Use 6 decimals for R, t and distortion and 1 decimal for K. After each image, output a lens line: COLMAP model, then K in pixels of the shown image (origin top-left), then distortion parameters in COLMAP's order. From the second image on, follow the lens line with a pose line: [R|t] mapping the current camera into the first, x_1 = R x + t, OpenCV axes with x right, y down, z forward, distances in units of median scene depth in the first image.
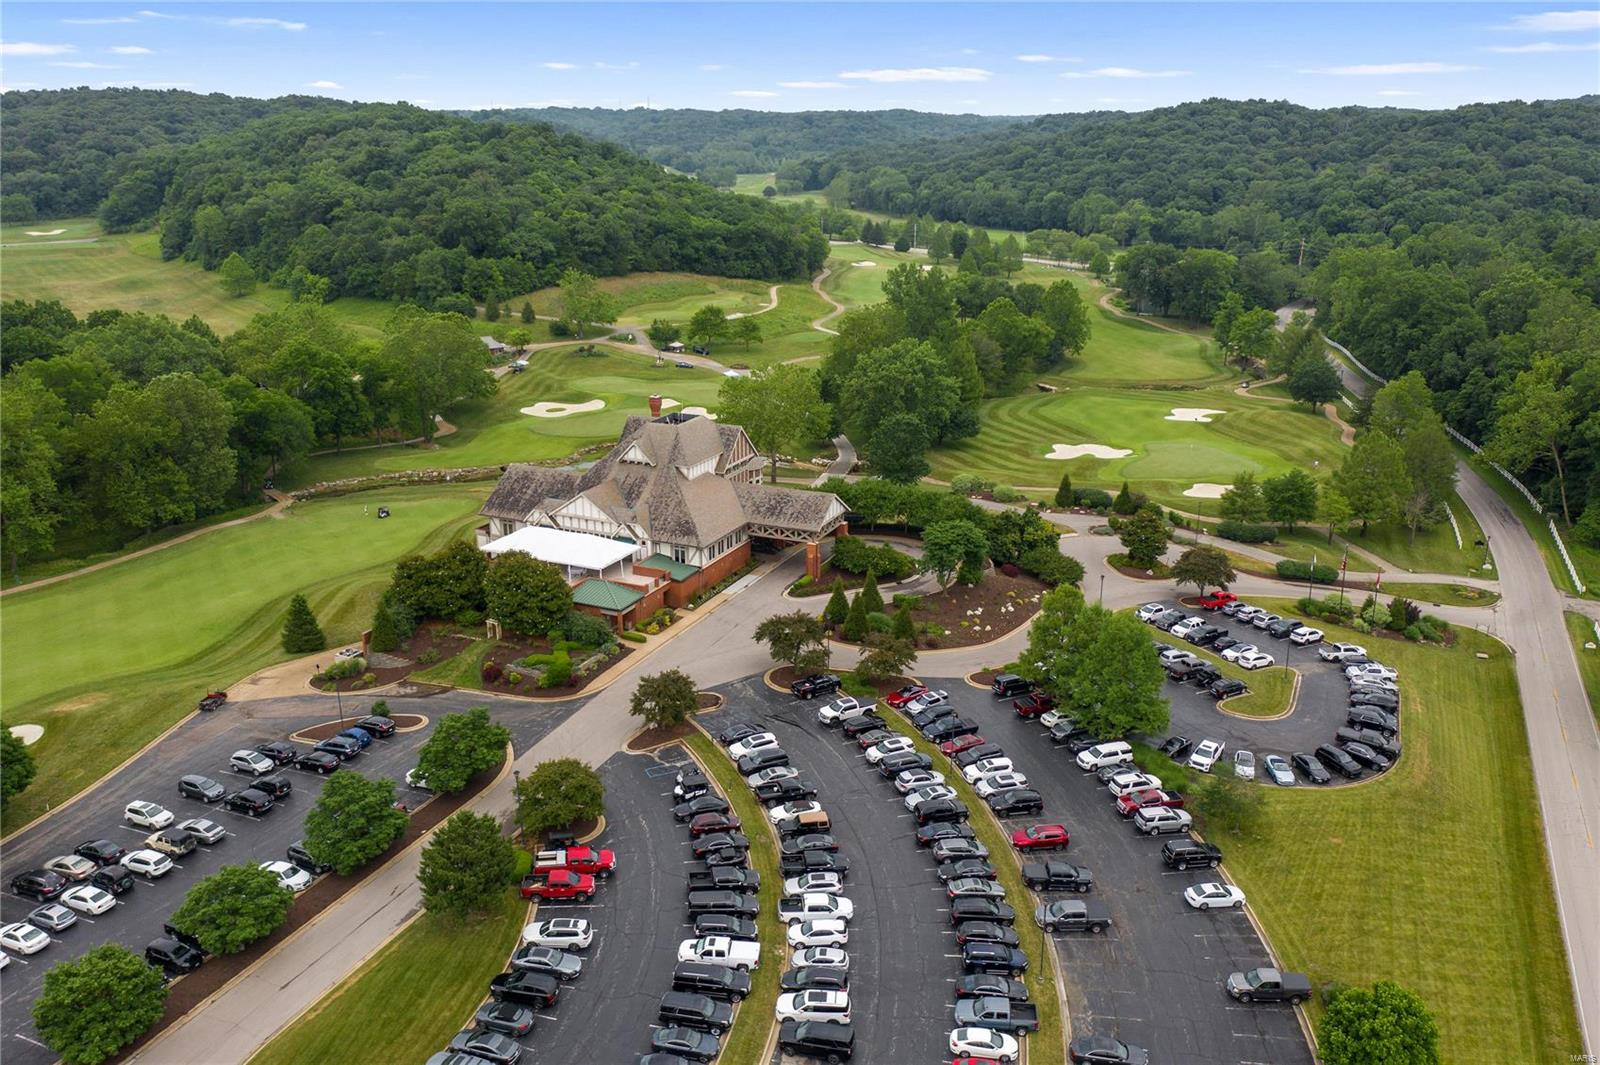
lens RADIAL K [[1262.1, 0, 800.0], [0, 1262.1, 532.5], [0, 0, 1]] dist [-0.008799, 0.016633]
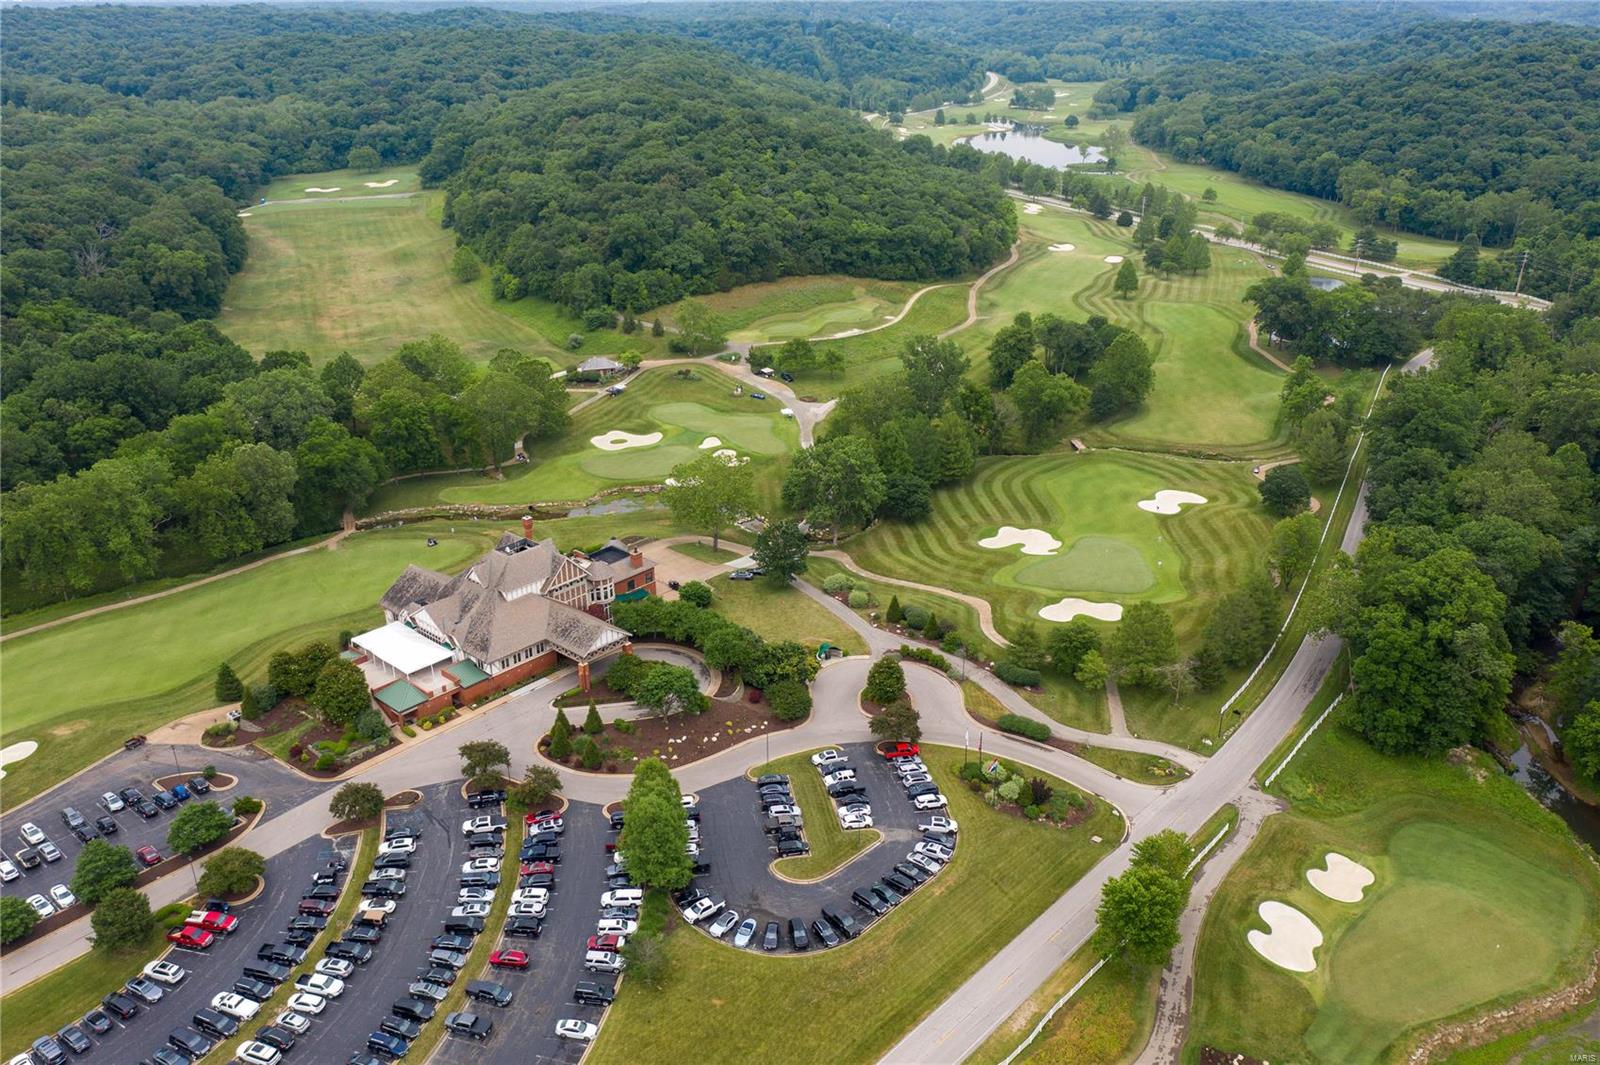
lens RADIAL K [[1260.1, 0, 800.0], [0, 1260.1, 532.5], [0, 0, 1]] dist [0.002498, 0.003856]
pose [[0.951552, 0.110940, -0.286777, 0.264291], [-0.081406, 0.990258, 0.112970, -0.132269], [0.296516, -0.084152, 0.951313, -0.073028]]
